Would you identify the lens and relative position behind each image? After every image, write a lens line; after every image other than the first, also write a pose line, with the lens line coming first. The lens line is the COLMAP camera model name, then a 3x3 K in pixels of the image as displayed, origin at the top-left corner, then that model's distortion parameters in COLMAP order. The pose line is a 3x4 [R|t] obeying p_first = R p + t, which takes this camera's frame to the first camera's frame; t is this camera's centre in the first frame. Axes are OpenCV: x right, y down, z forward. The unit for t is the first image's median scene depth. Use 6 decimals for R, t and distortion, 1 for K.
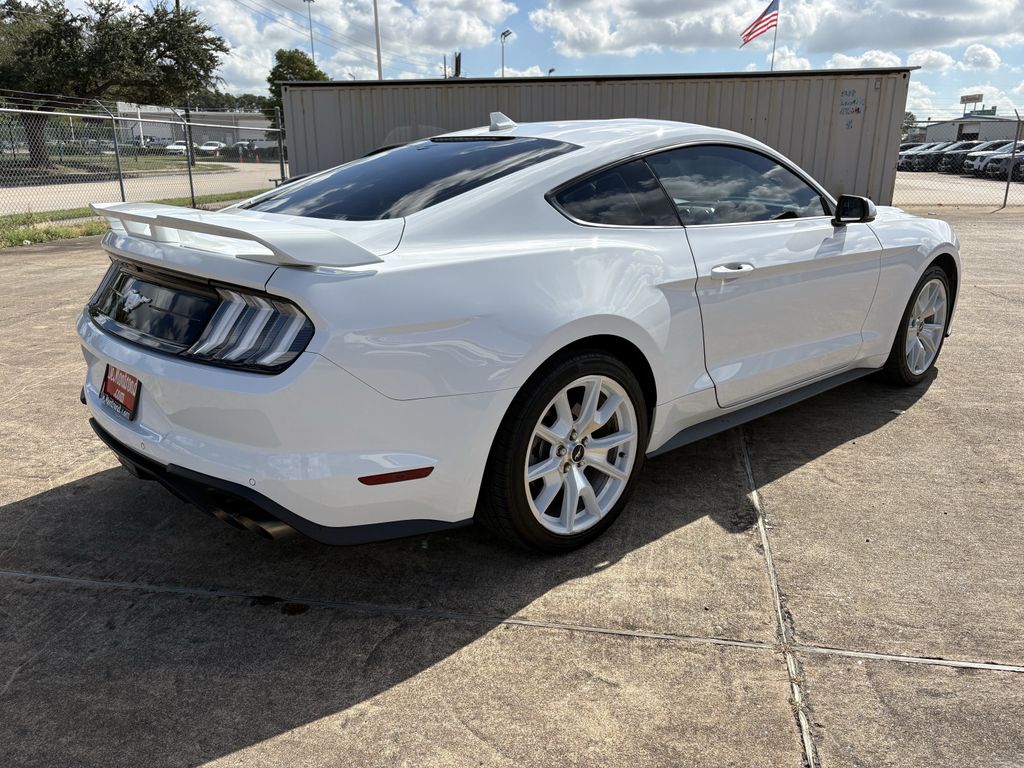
lens RADIAL K [[781.8, 0, 518.5], [0, 781.8, 401.8], [0, 0, 1]] dist [0.059259, -0.071019]
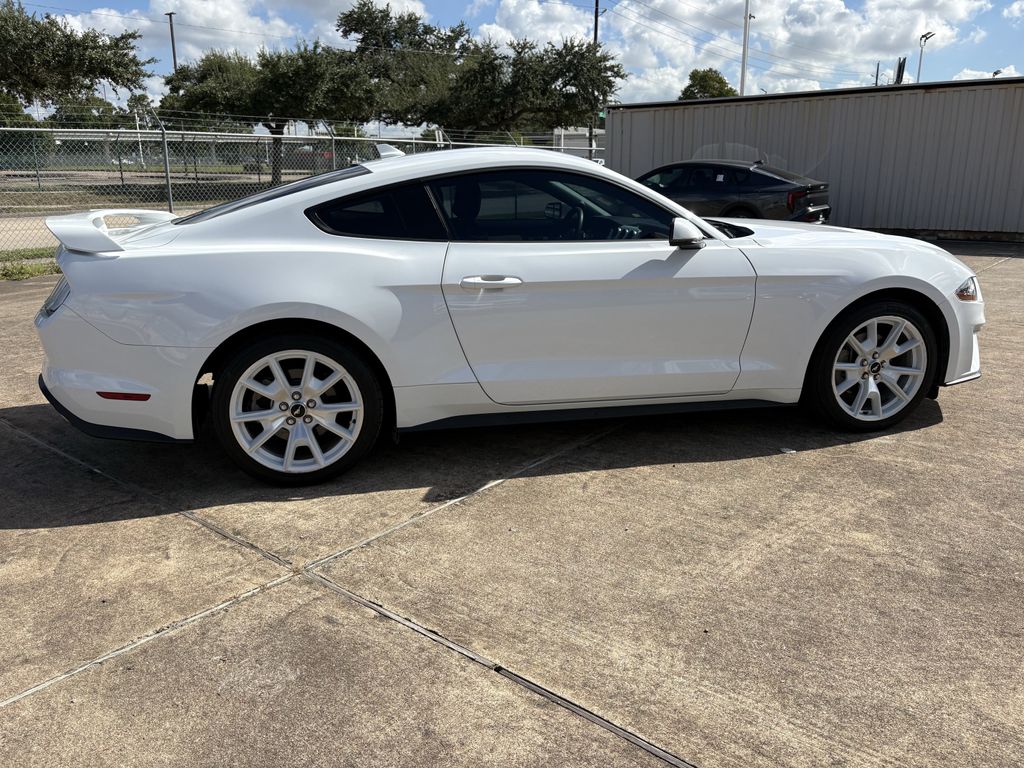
lens RADIAL K [[790.7, 0, 512.0], [0, 790.7, 384.0], [0, 0, 1]] dist [0.046215, -0.047818]
pose [[0.868806, 0.126553, -0.478707, 0.645380], [-0.145519, 0.989352, -0.002553, -0.016037], [0.473287, 0.071879, 0.877971, 0.011038]]
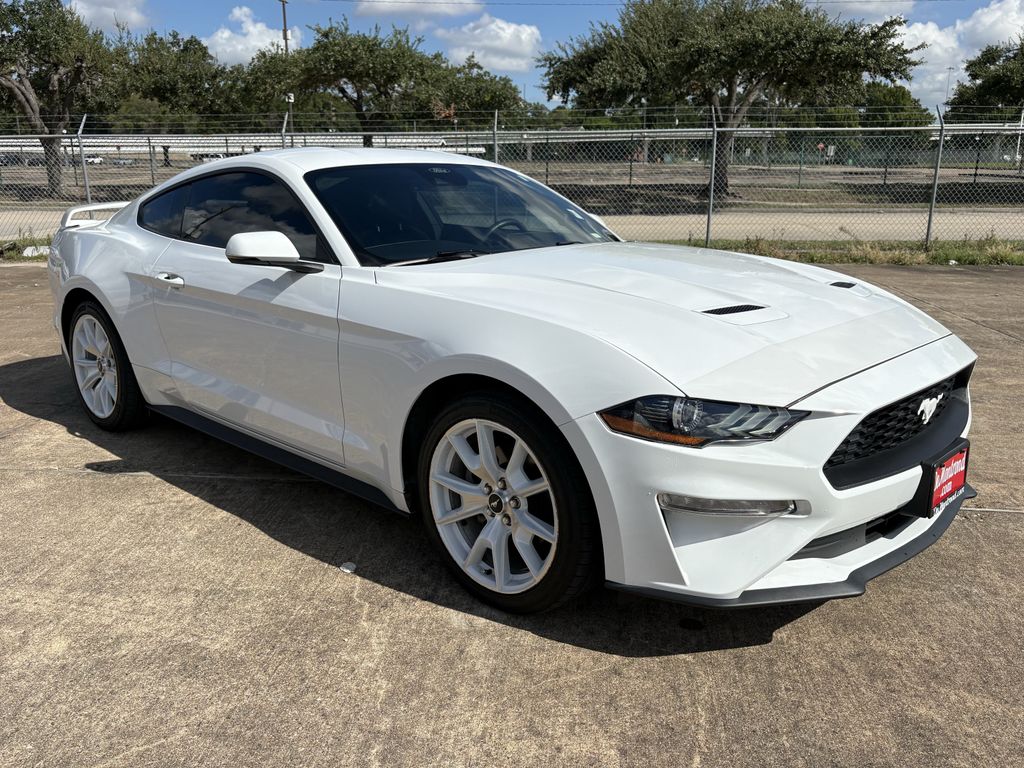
lens RADIAL K [[872.4, 0, 500.5], [0, 872.4, 371.4], [0, 0, 1]] dist [0.030386, -0.016709]
pose [[0.063030, 0.228315, -0.971545, 1.179793], [-0.301628, 0.932314, 0.199527, -0.330950], [0.951340, 0.280469, 0.127630, 0.990213]]
